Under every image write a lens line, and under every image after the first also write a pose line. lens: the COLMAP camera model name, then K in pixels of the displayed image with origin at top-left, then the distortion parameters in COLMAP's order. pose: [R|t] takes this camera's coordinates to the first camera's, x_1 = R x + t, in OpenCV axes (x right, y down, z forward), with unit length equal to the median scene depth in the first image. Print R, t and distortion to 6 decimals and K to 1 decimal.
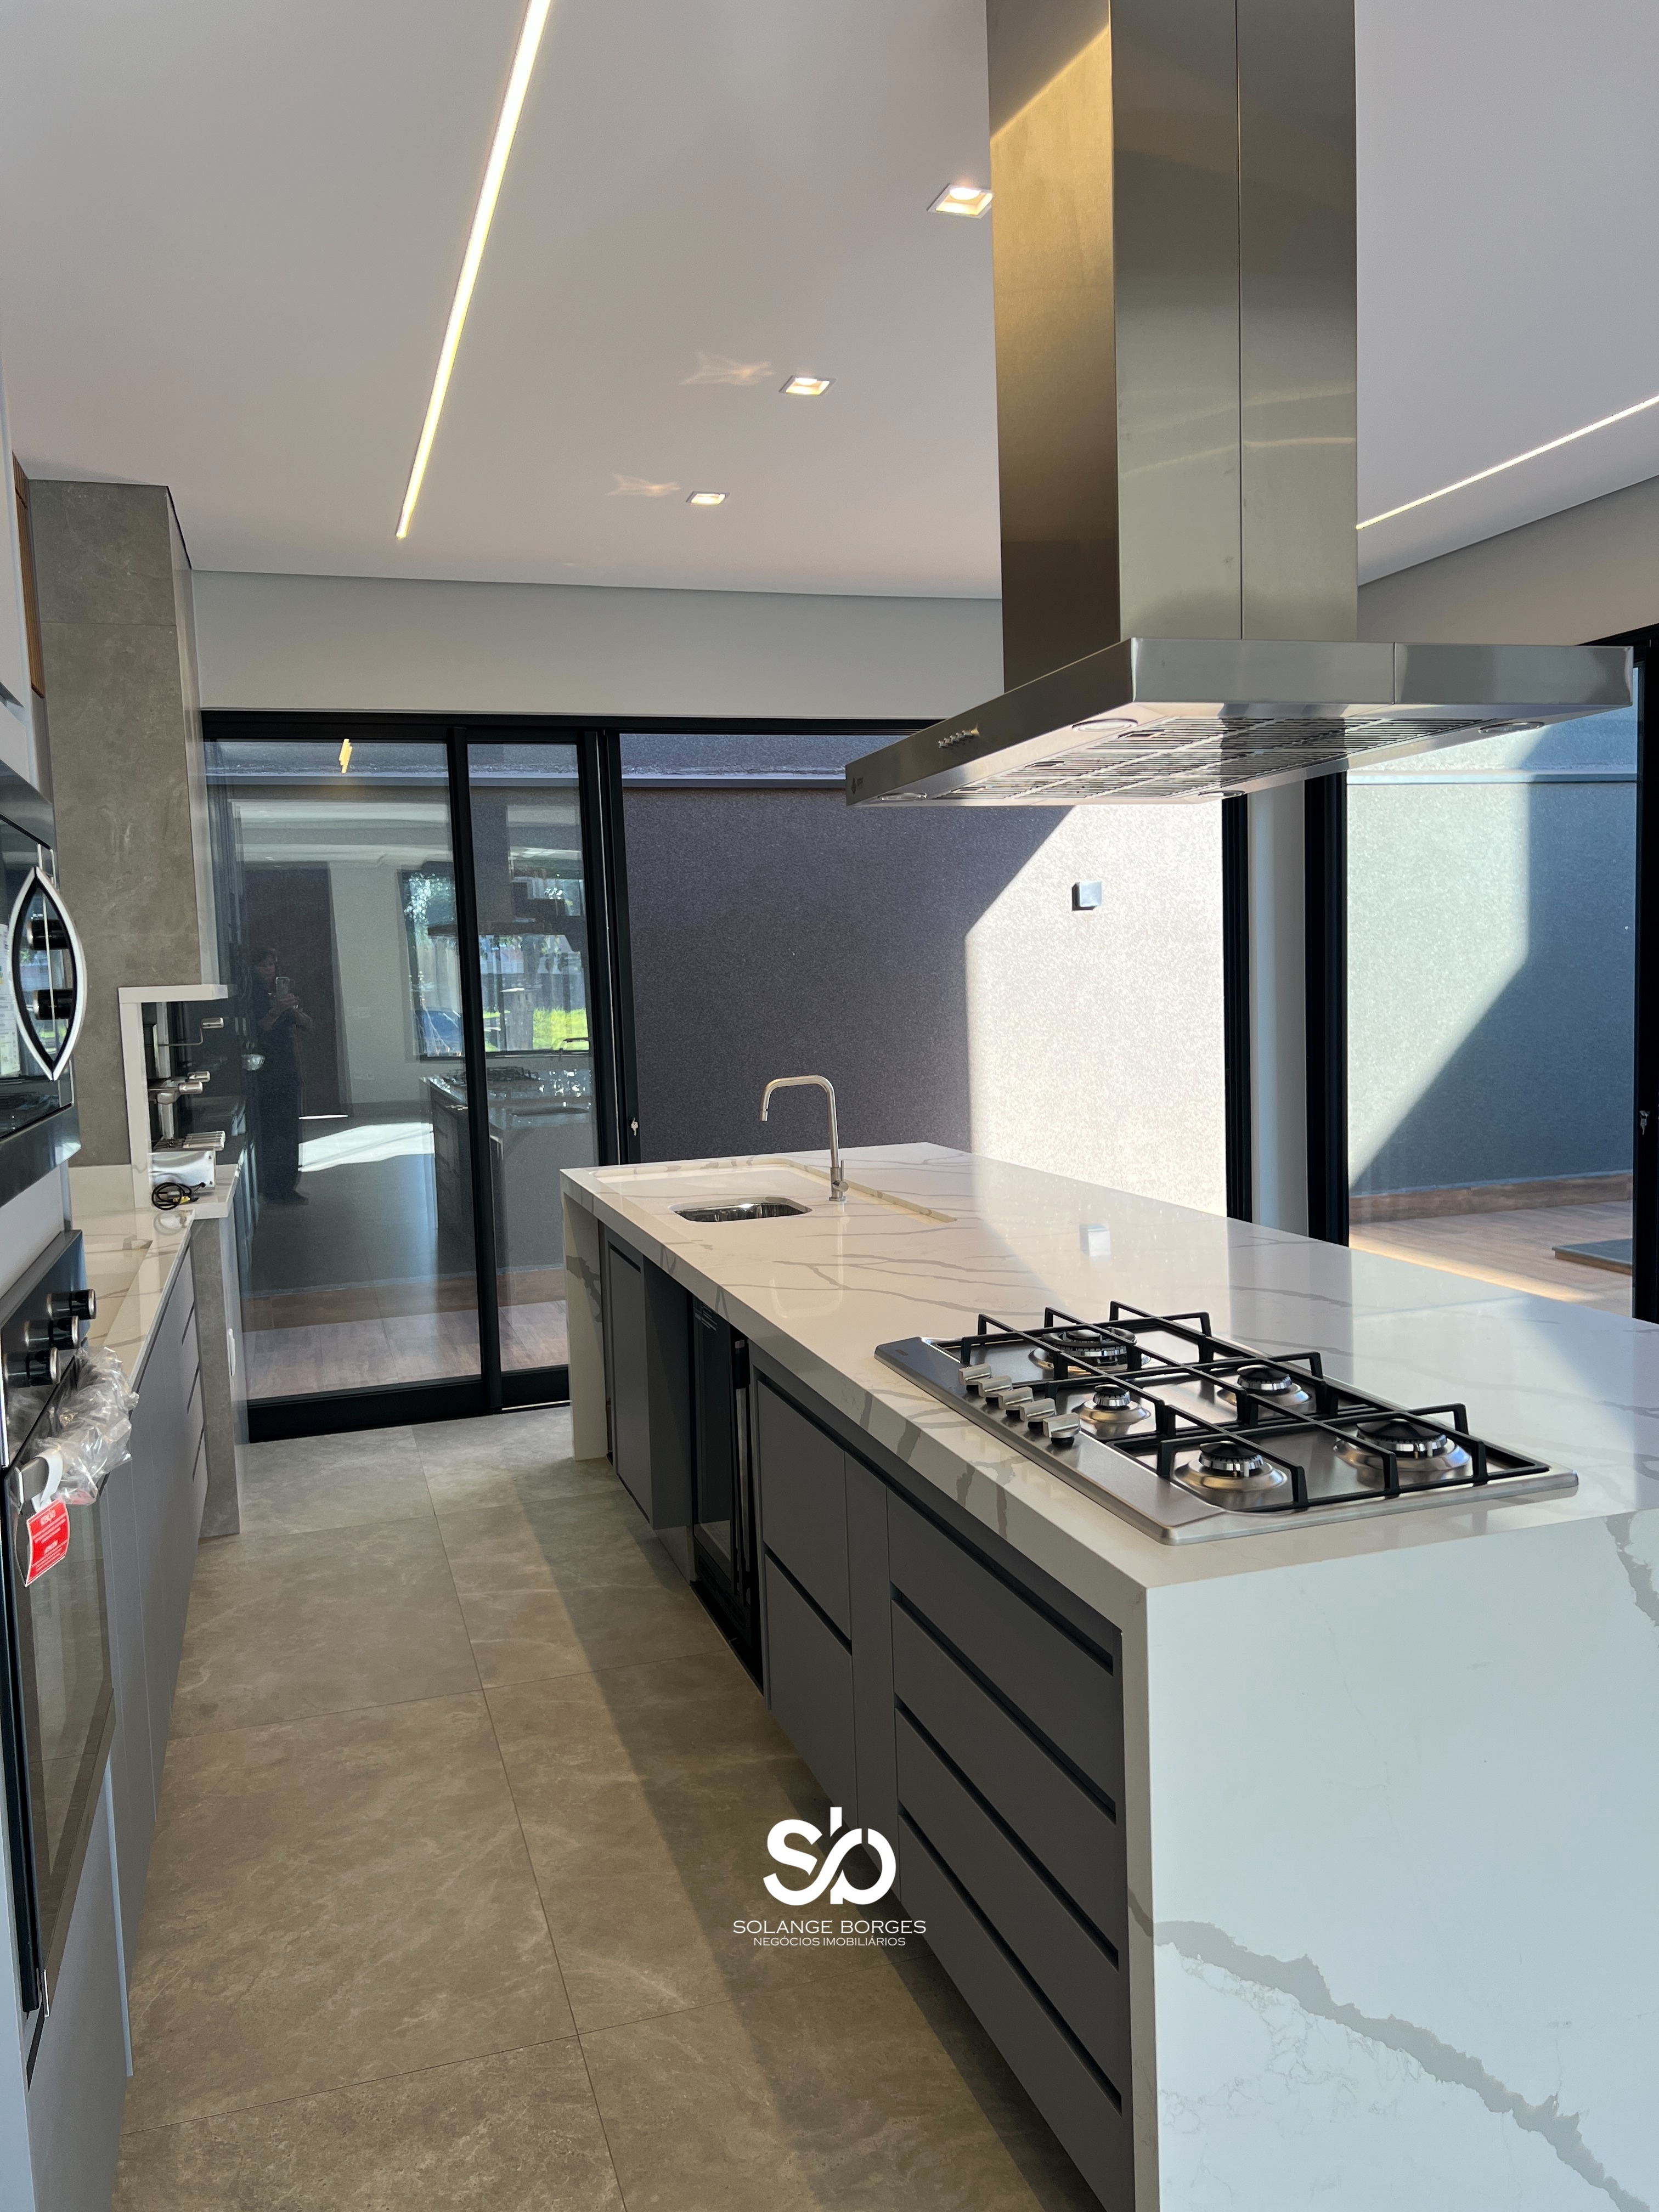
lens RADIAL K [[1669.4, 0, 829.5], [0, 1669.4, 1106.0], [0, 0, 1]] dist [0.005605, 0.003358]
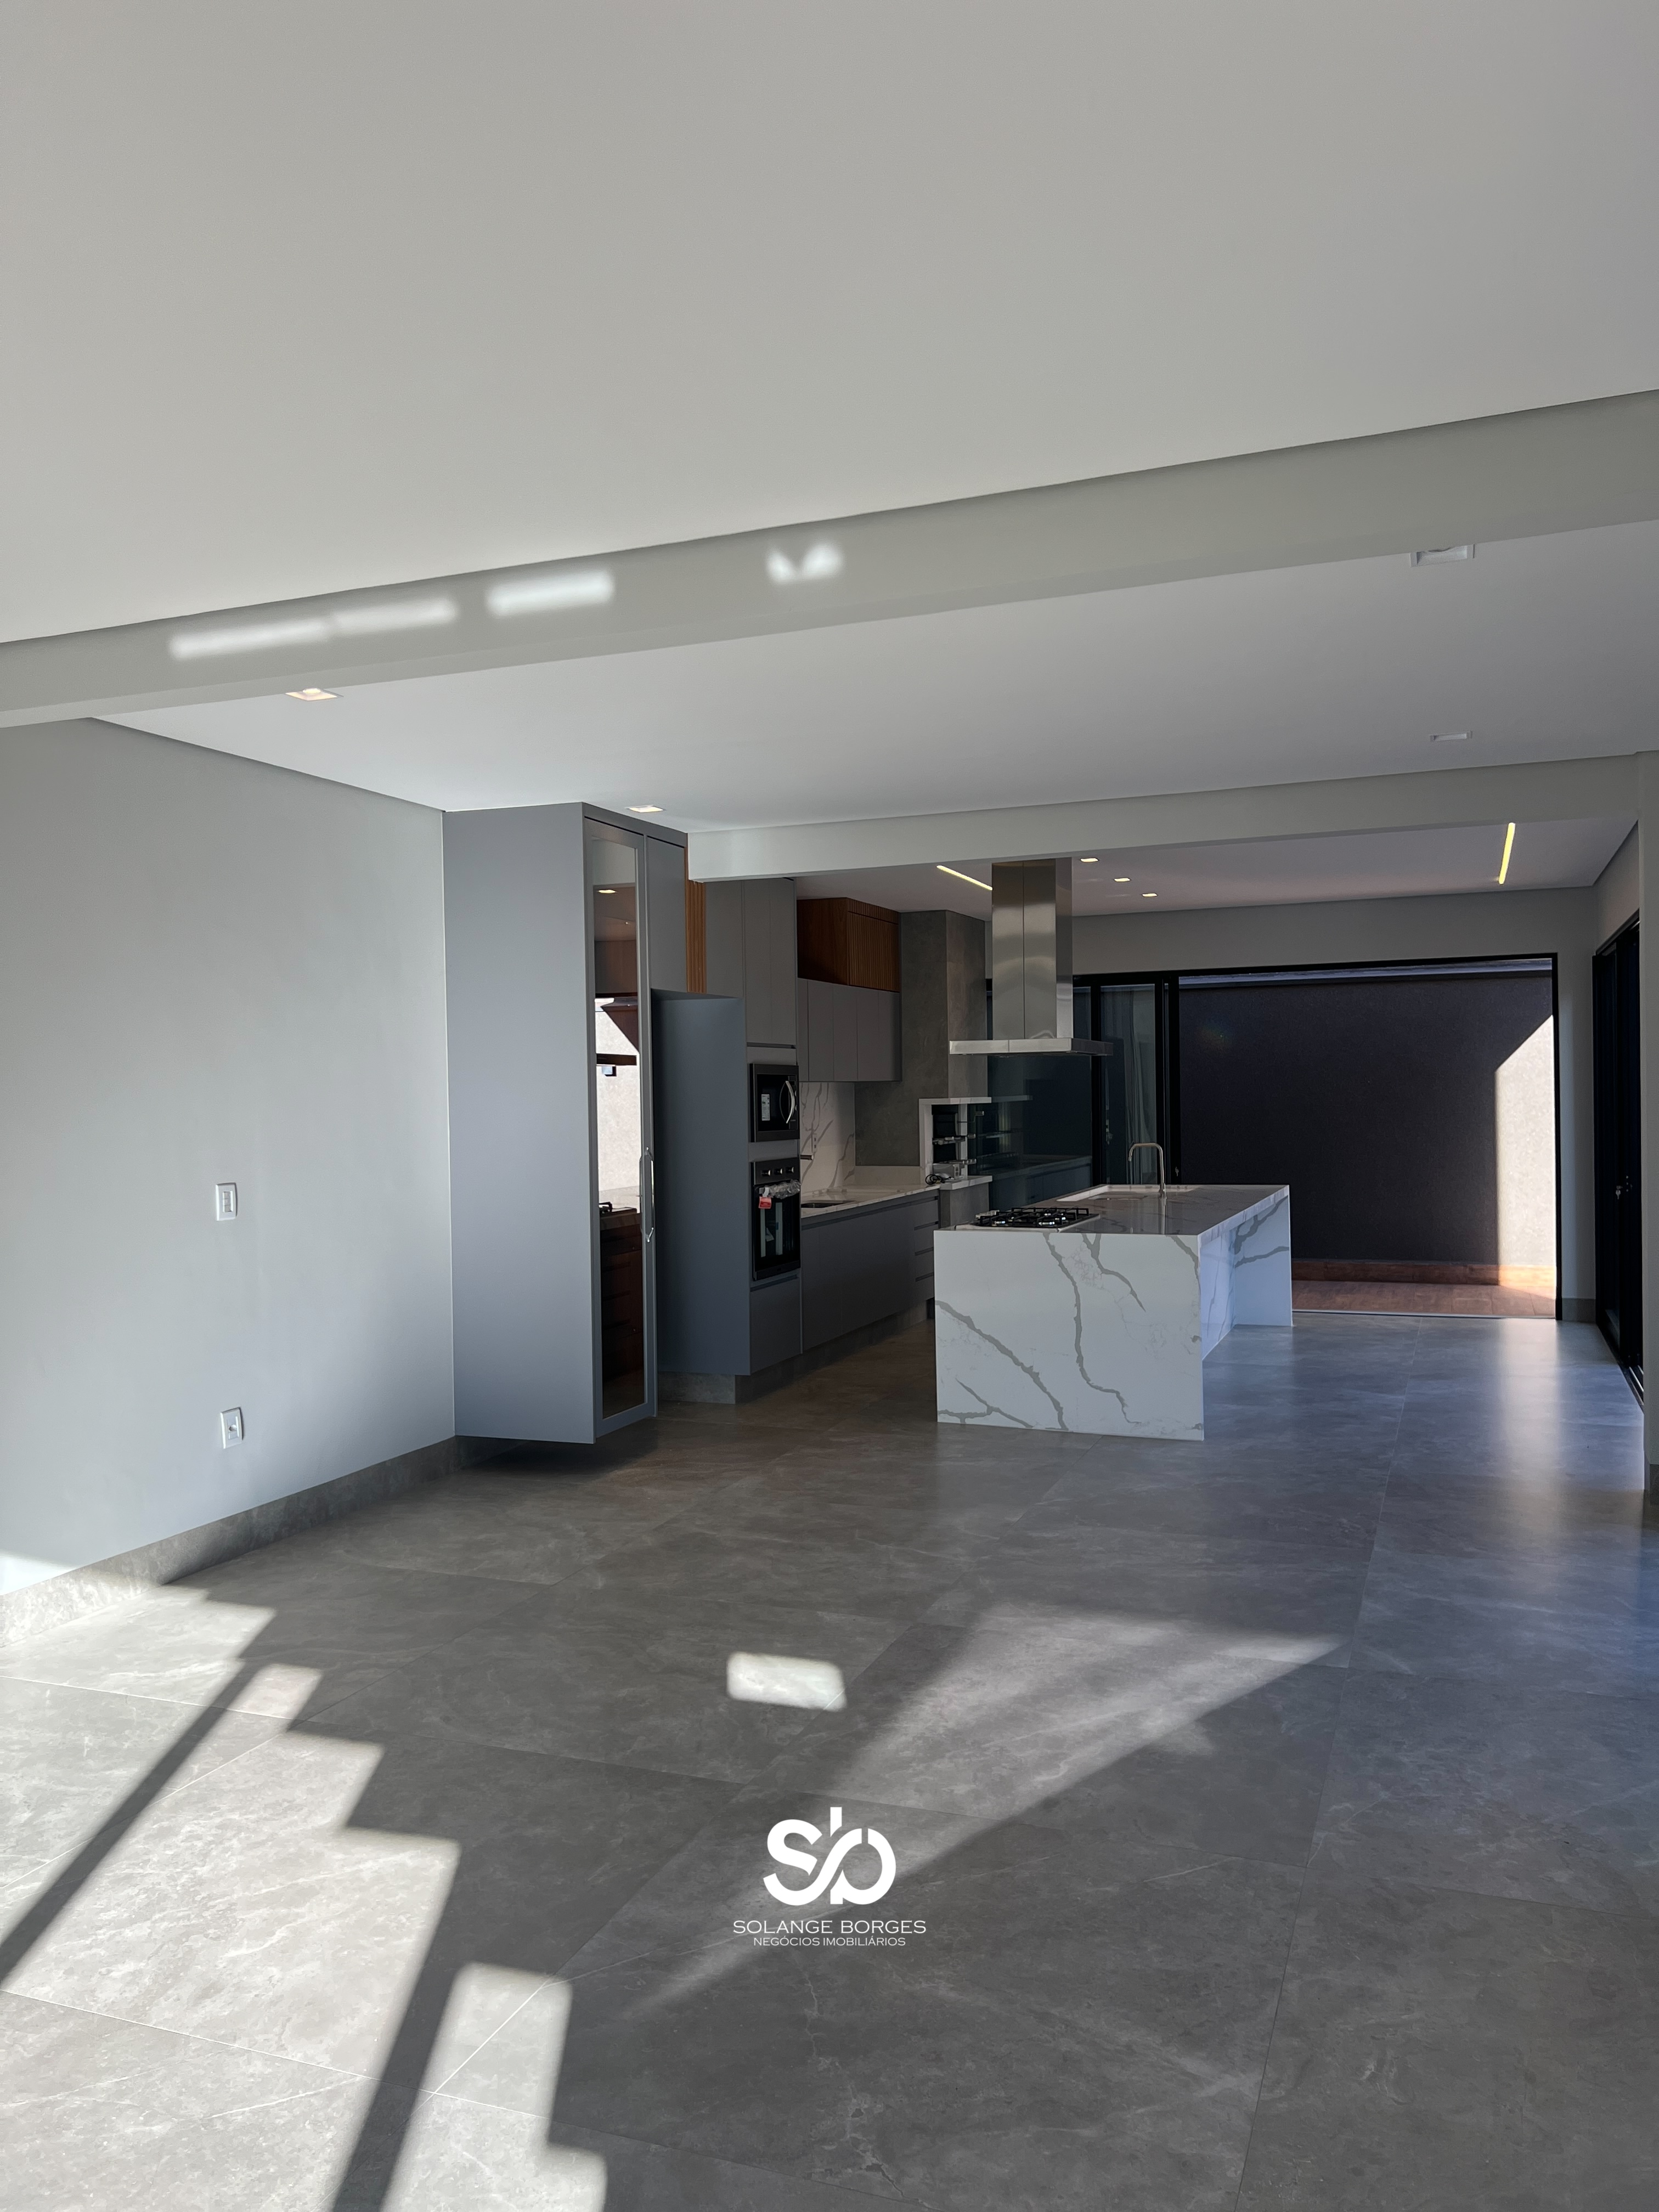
lens RADIAL K [[1638.2, 0, 827.6], [0, 1638.2, 1009.6], [0, 0, 1]] dist [0.057639, -0.043649]
pose [[0.780990, -0.006234, -0.624512, 0.809536], [-0.062064, 0.994226, -0.087539, 0.018676], [0.621452, 0.107127, 0.776094, -0.836753]]
